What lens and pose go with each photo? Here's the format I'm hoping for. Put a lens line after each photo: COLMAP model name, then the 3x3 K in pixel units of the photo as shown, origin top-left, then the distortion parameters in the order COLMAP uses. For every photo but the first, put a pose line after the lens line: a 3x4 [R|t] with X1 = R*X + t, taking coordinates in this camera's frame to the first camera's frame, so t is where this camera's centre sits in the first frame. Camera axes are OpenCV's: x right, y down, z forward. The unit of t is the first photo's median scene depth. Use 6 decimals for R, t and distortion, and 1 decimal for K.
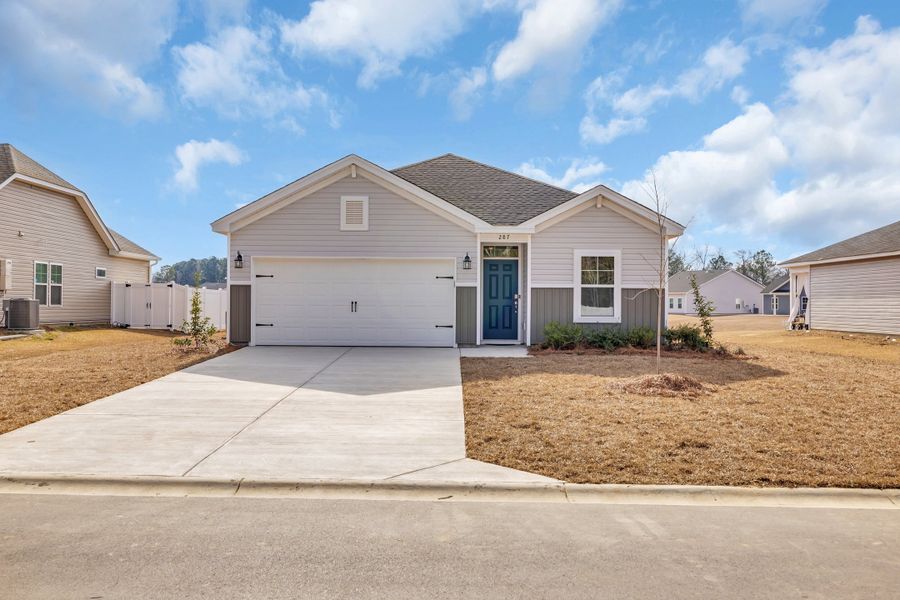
lens RADIAL K [[366.8, 0, 456.5], [0, 366.8, 297.8], [0, 0, 1]] dist [-0.003001, -0.000093]
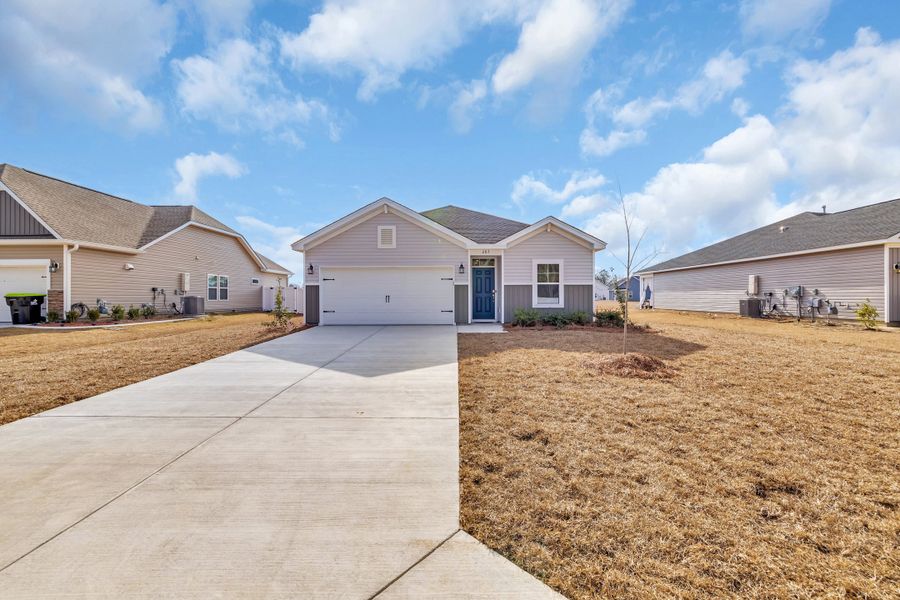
lens RADIAL K [[366.8, 0, 456.5], [0, 366.8, 297.8], [0, 0, 1]] dist [-0.003001, -0.000093]
pose [[0.999814, -0.010475, 0.016176, -0.018144], [0.010094, 0.999674, 0.023437, -0.013000], [-0.016417, -0.023270, 0.999594, -0.515328]]
